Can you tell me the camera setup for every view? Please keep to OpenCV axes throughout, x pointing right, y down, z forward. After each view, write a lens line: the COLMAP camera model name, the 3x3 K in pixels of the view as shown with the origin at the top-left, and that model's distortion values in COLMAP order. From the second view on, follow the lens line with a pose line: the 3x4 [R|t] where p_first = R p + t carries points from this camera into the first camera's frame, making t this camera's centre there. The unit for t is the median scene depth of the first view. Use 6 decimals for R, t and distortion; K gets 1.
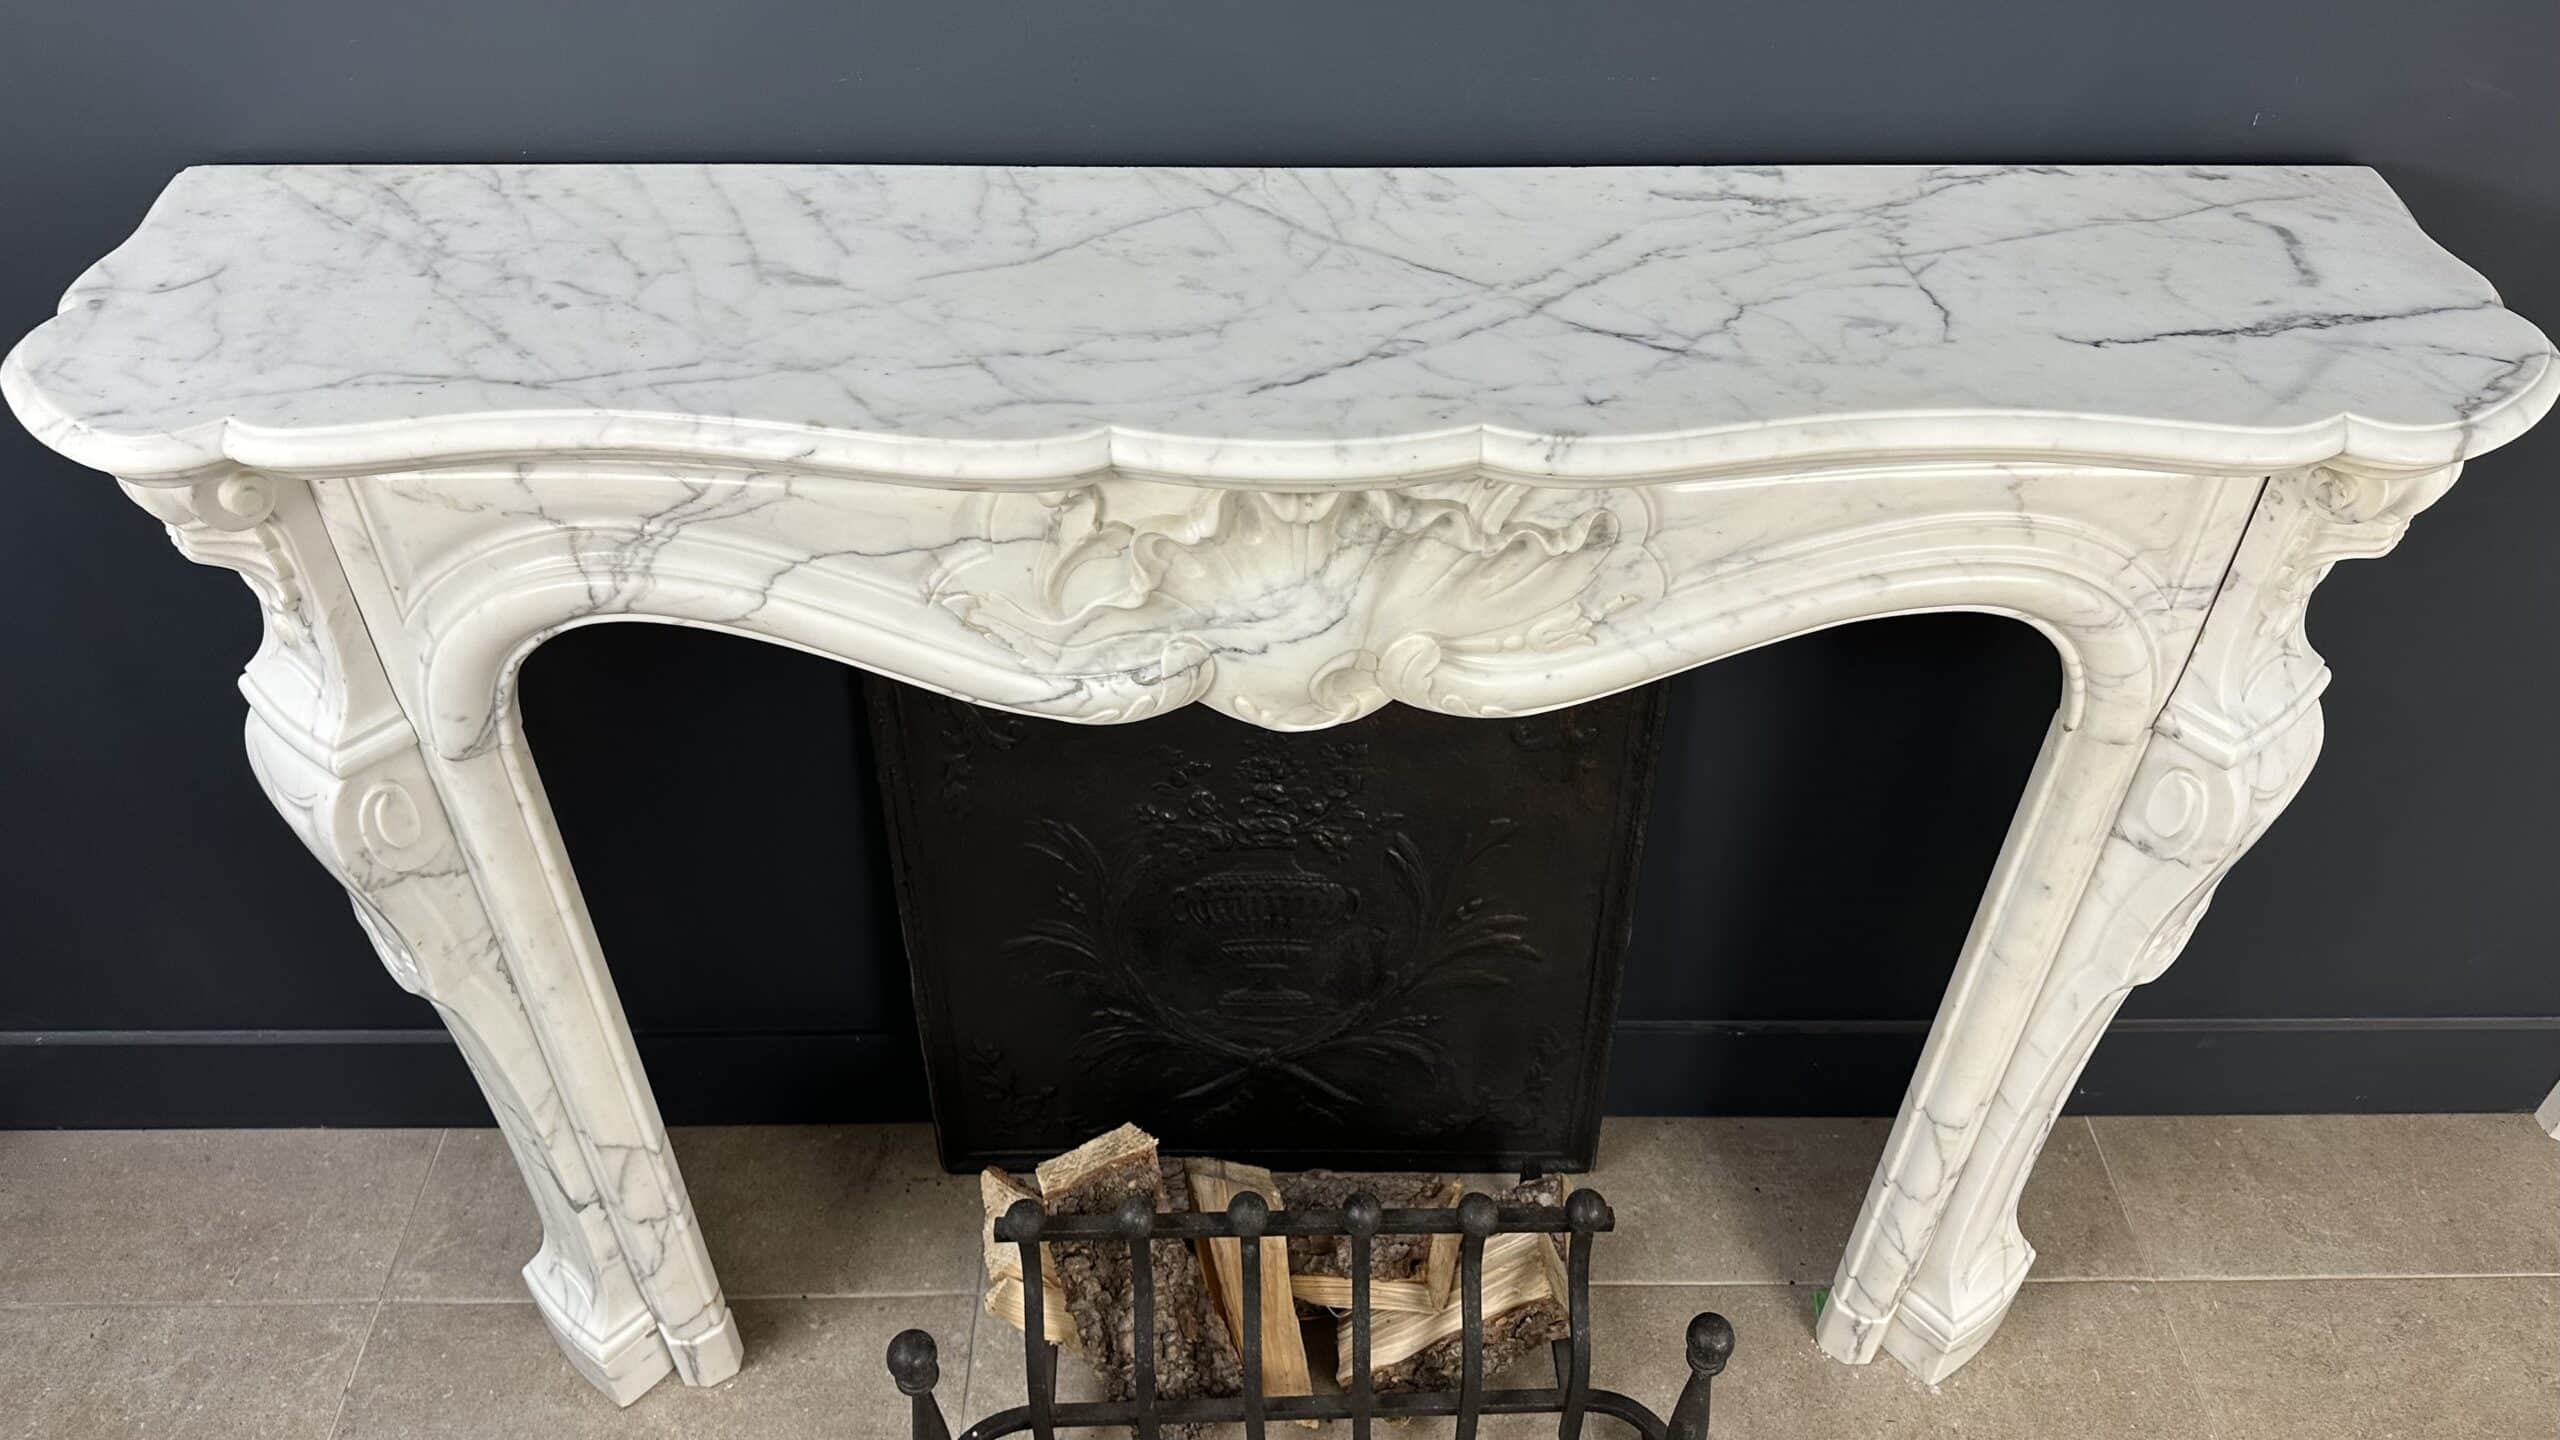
lens RADIAL K [[1680.4, 0, 1280.0], [0, 1680.4, 720.0], [0, 0, 1]] dist [0.096989, 0.000353]
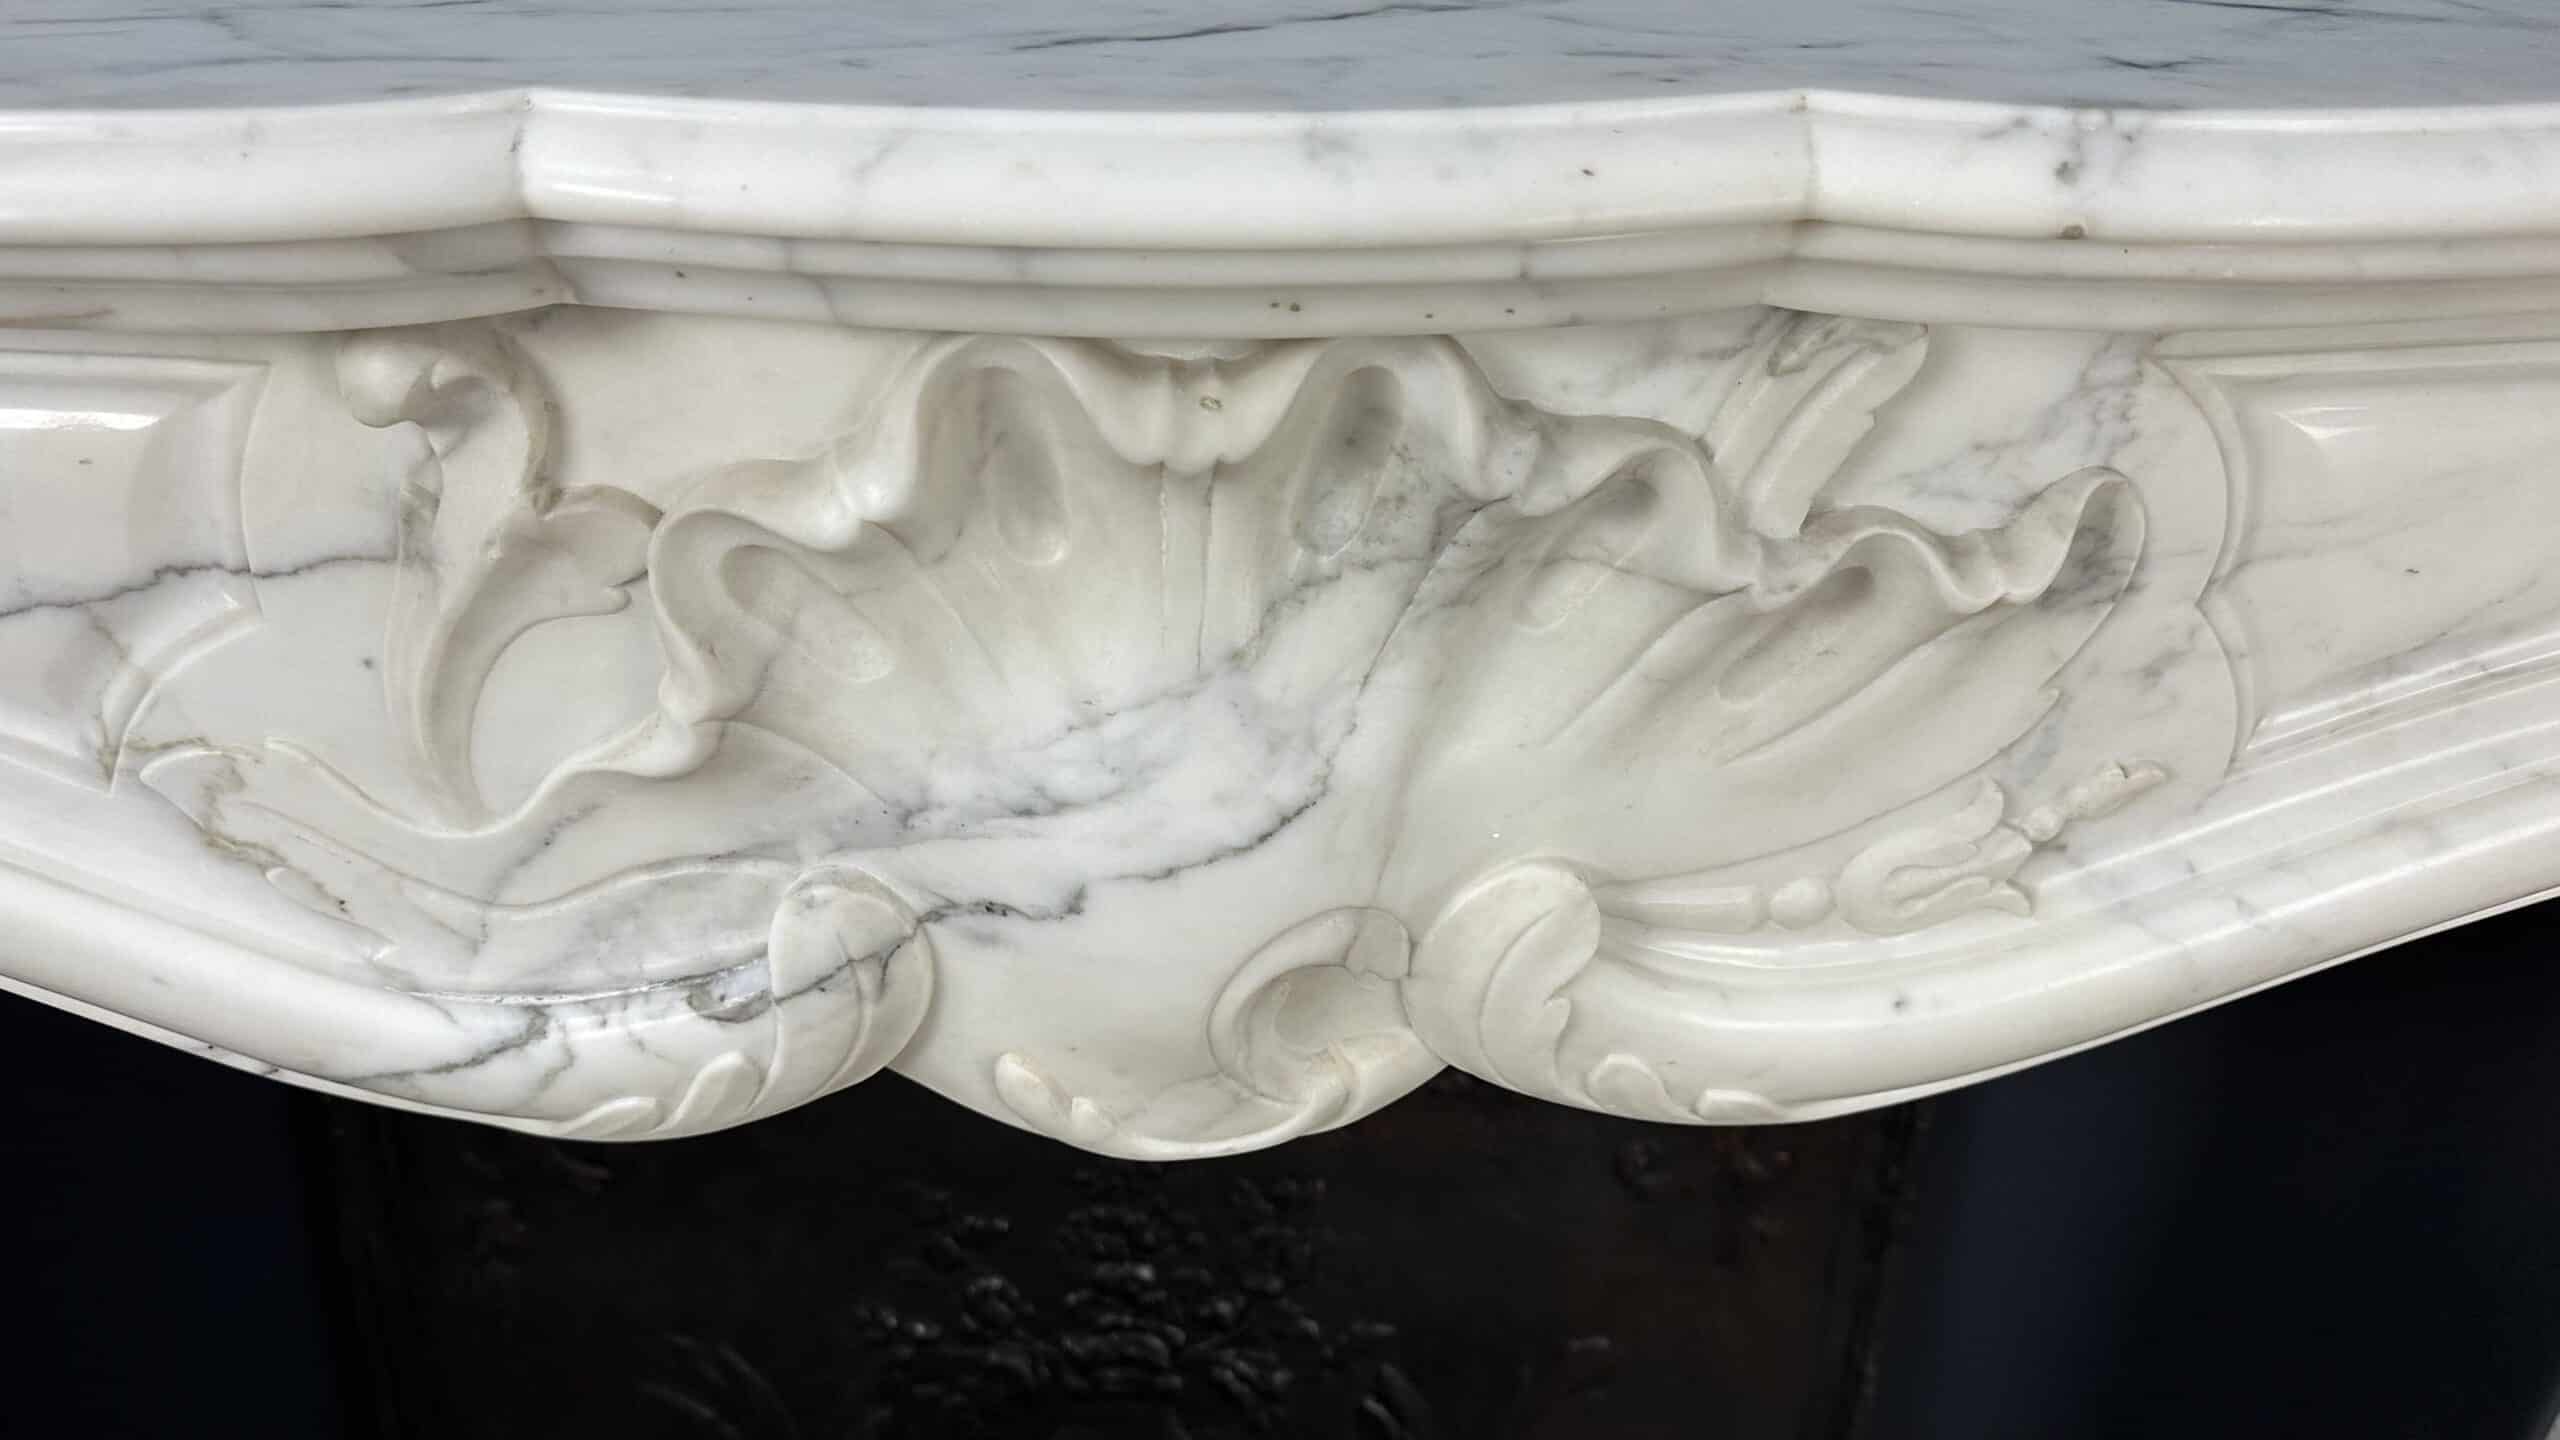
lens RADIAL K [[1851.1, 0, 1175.4], [0, 1851.1, 715.7], [0, 0, 1]] dist [0.105446, -0.164614]
pose [[0.999988, 0.003565, 0.003213, 0.008830], [-0.002771, 0.975540, -0.219805, 0.001698], [-0.003918, 0.219794, 0.975539, 0.622438]]
